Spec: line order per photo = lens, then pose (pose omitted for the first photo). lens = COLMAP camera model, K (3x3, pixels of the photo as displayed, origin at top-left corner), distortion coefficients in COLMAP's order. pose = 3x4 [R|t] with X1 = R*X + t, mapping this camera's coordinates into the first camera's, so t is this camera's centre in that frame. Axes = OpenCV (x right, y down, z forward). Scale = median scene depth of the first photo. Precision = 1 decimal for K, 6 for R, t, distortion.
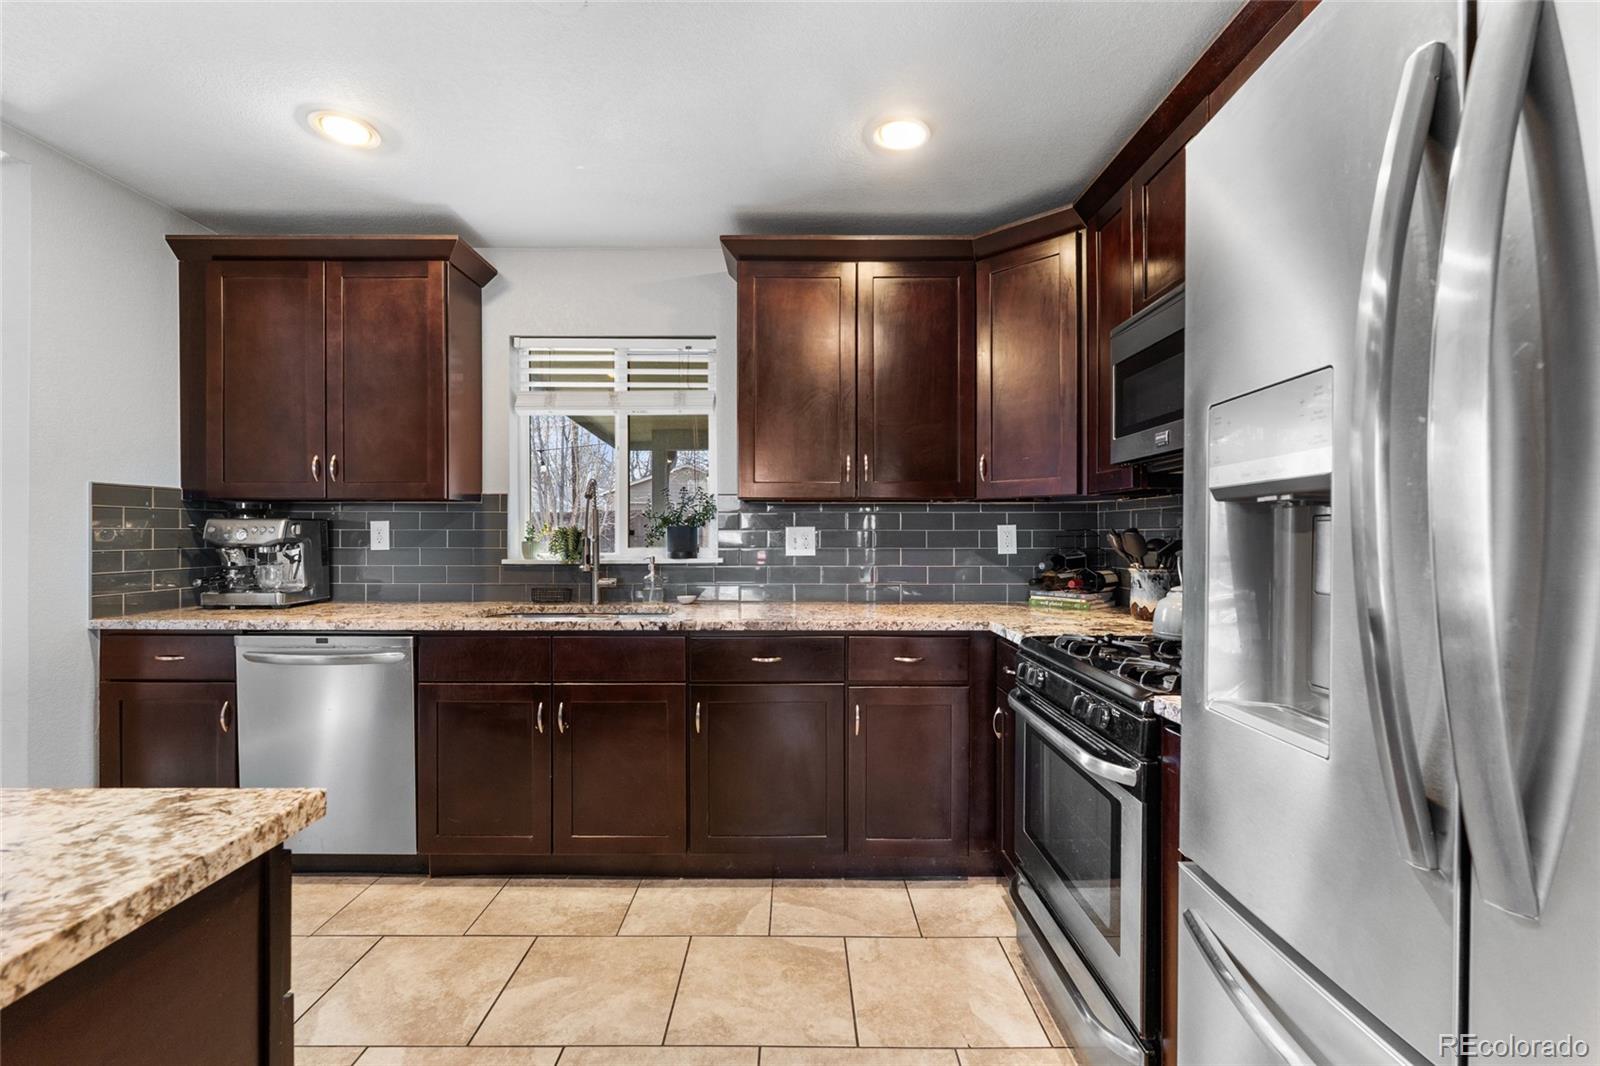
lens RADIAL K [[717.3, 0, 804.5], [0, 717.3, 535.4], [0, 0, 1]] dist [-0.004805, 0.000015]
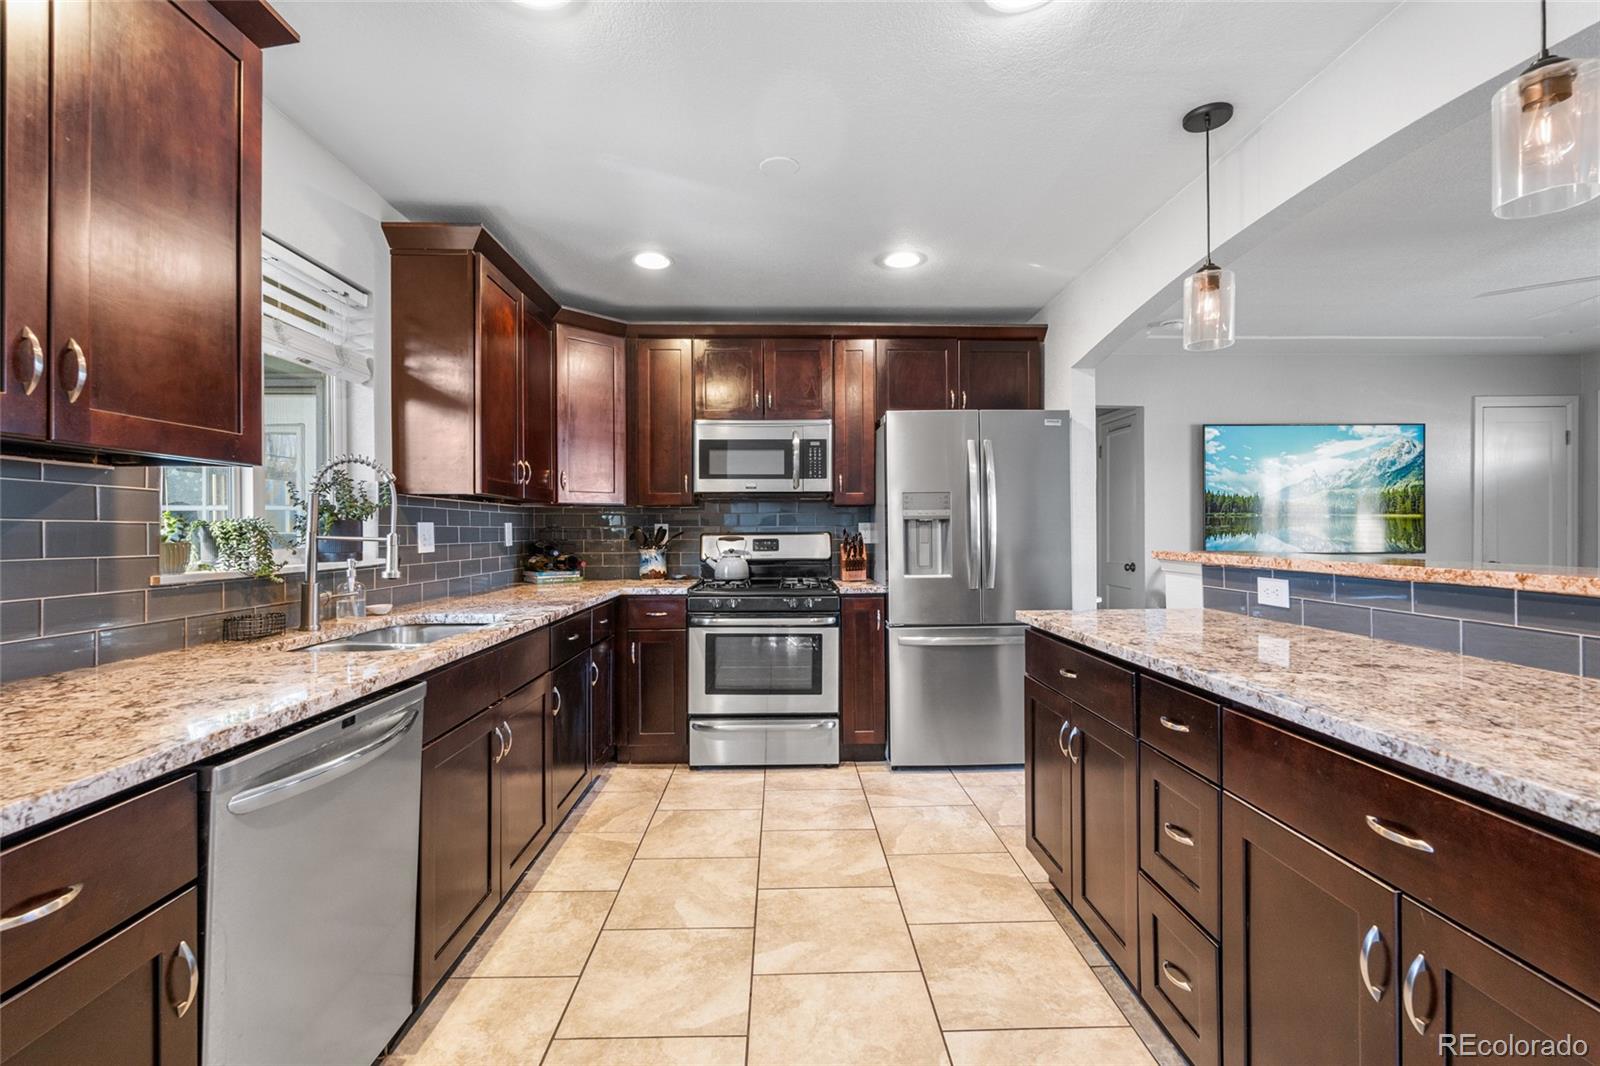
lens RADIAL K [[712.0, 0, 805.8], [0, 712.0, 531.3], [0, 0, 1]] dist [-0.005143, 0.000117]
pose [[-0.032431, -0.001066, 0.999473, -1.060835], [0.003927, 0.999992, 0.001194, 0.001030], [-0.999466, 0.003964, -0.032427, 0.573607]]
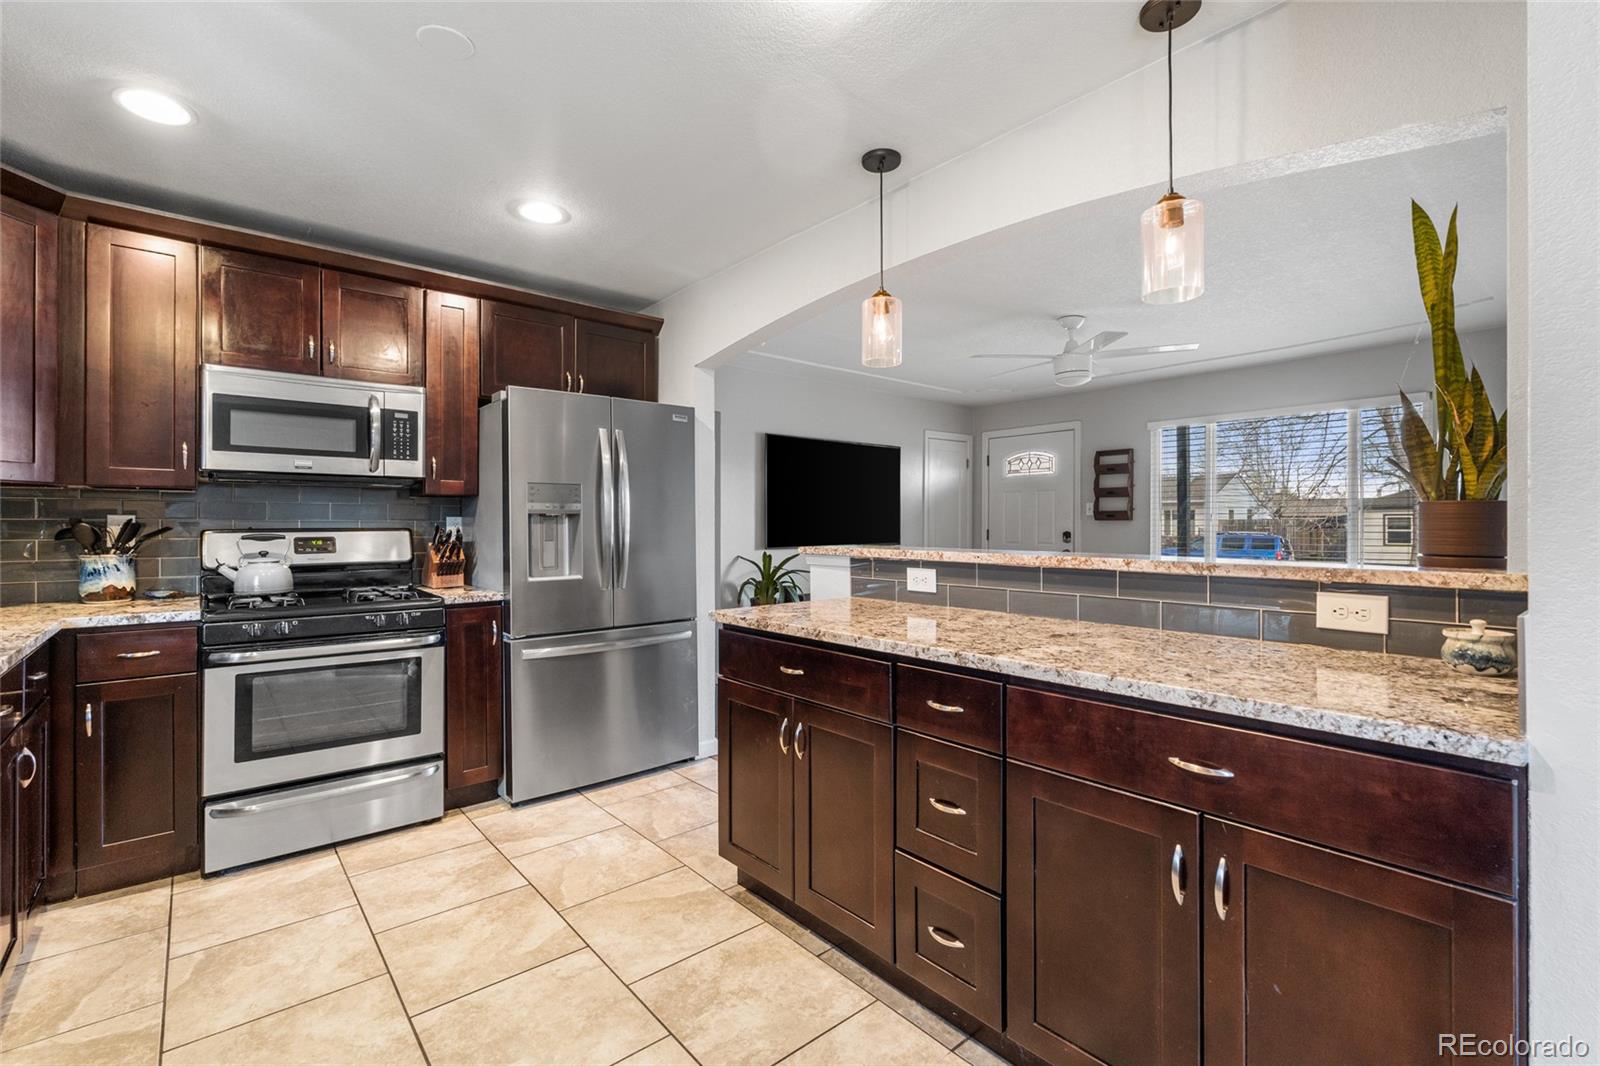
lens RADIAL K [[705.5, 0, 802.7], [0, 705.5, 525.5], [0, 0, 1]] dist [-0.007550, 0.000195]
pose [[-0.650425, 0.000099, 0.759570, -0.895777], [0.000025, 1.000000, -0.000109, 0.000448], [-0.759570, -0.000052, -0.650425, 0.743391]]
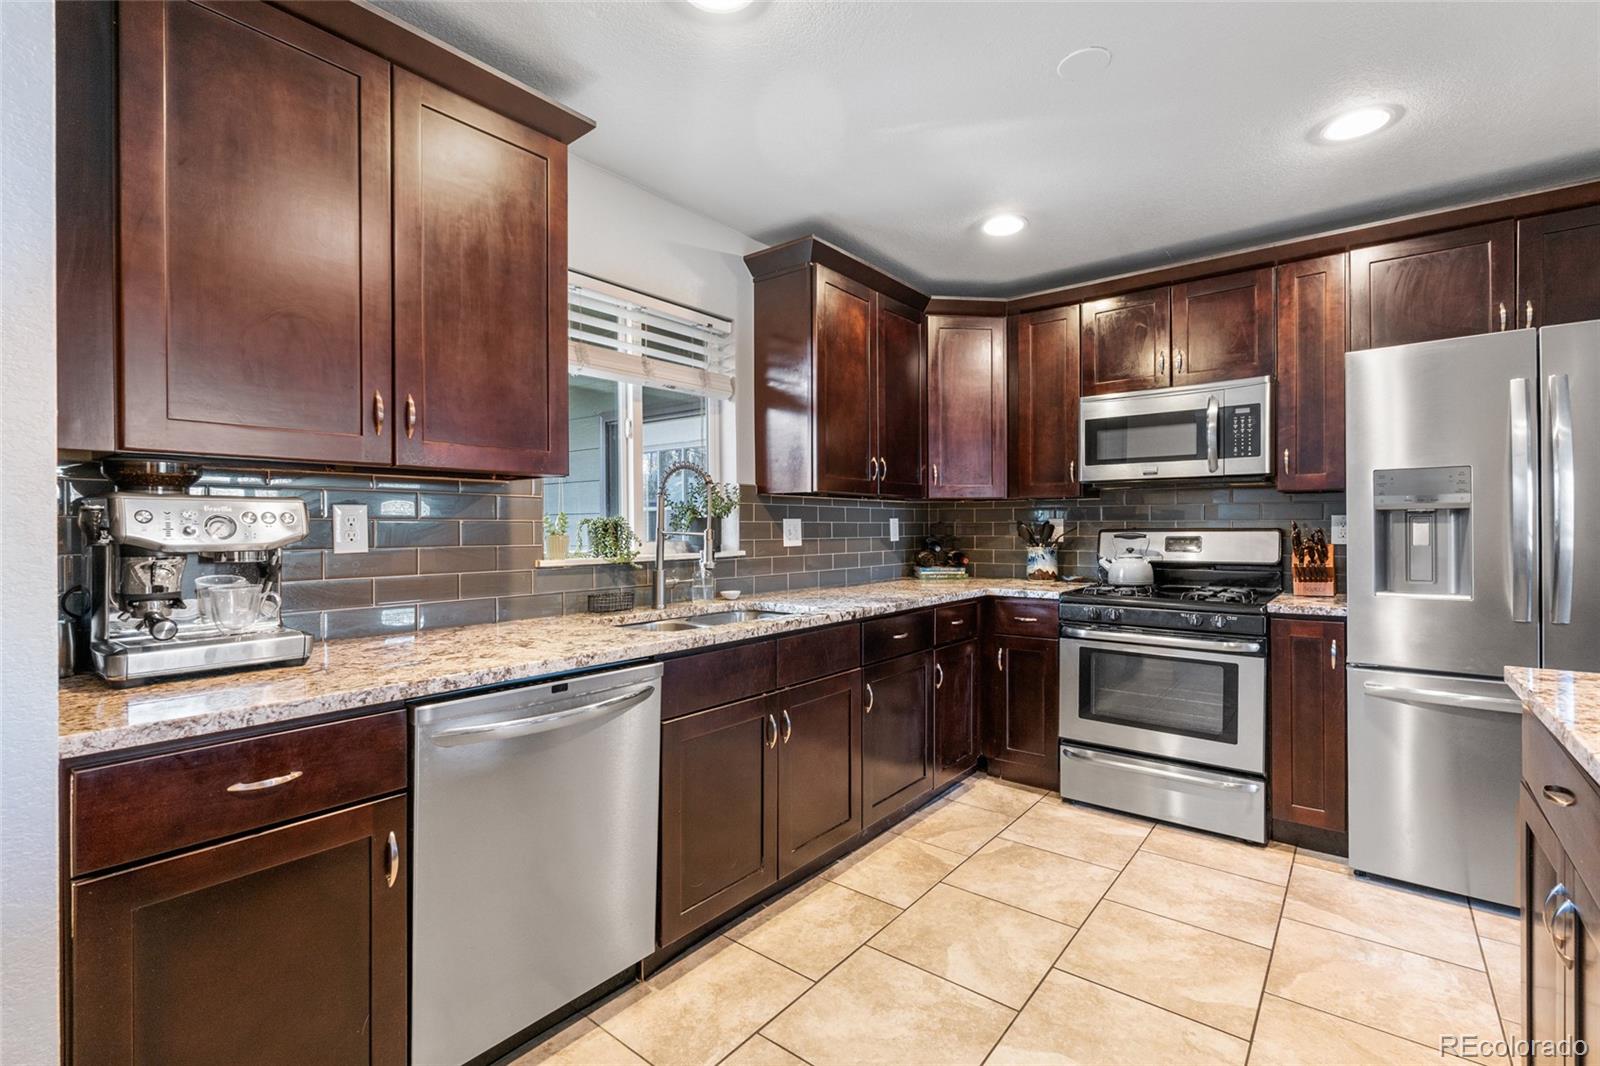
lens RADIAL K [[717.9, 0, 800.0], [0, 717.9, 533.0], [0, 0, 1]] dist [-0.004110, 0.000487]
pose [[0.625116, -0.008730, 0.780483, -0.903217], [0.003570, 0.999959, 0.008325, 0.000240], [-0.780524, -0.002417, 0.625122, 0.360338]]
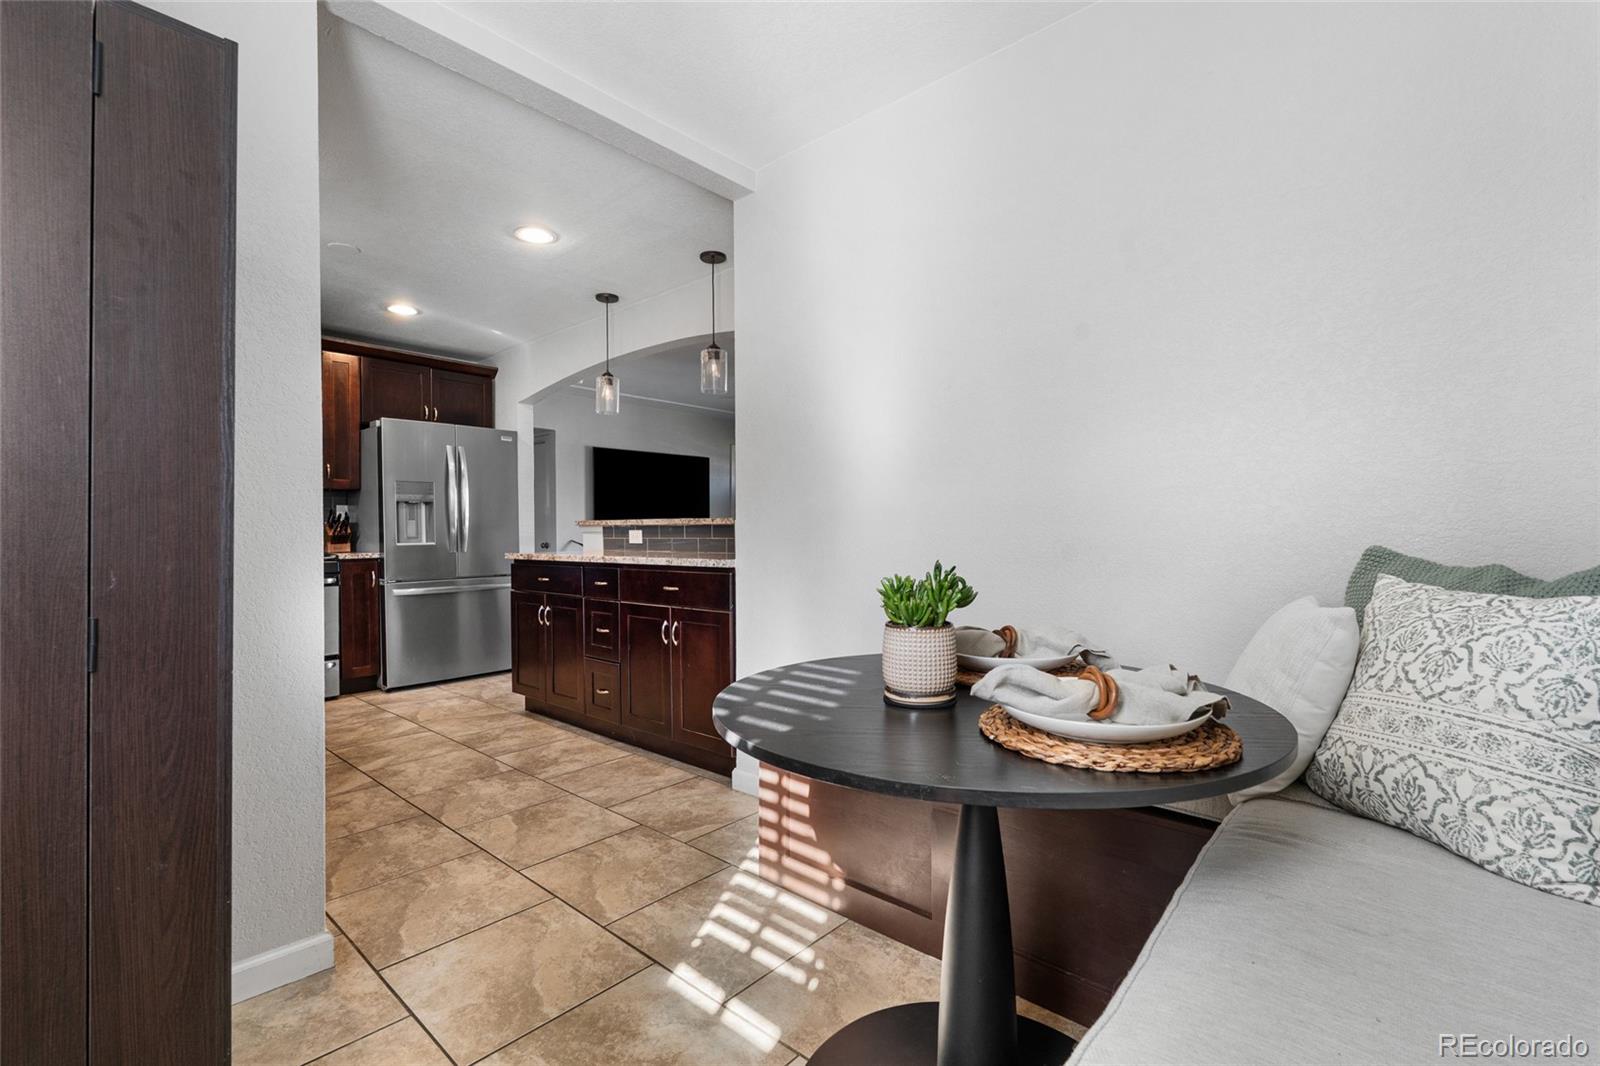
lens RADIAL K [[699.6, 0, 800.0], [0, 699.6, 534.6], [0, 0, 1]] dist [-0.008168, 0.000221]
pose [[-0.751725, 0.000948, 0.659476, -1.609368], [0.006105, 0.999966, 0.005521, 0.057867], [-0.659448, 0.008176, -0.751706, 0.972274]]
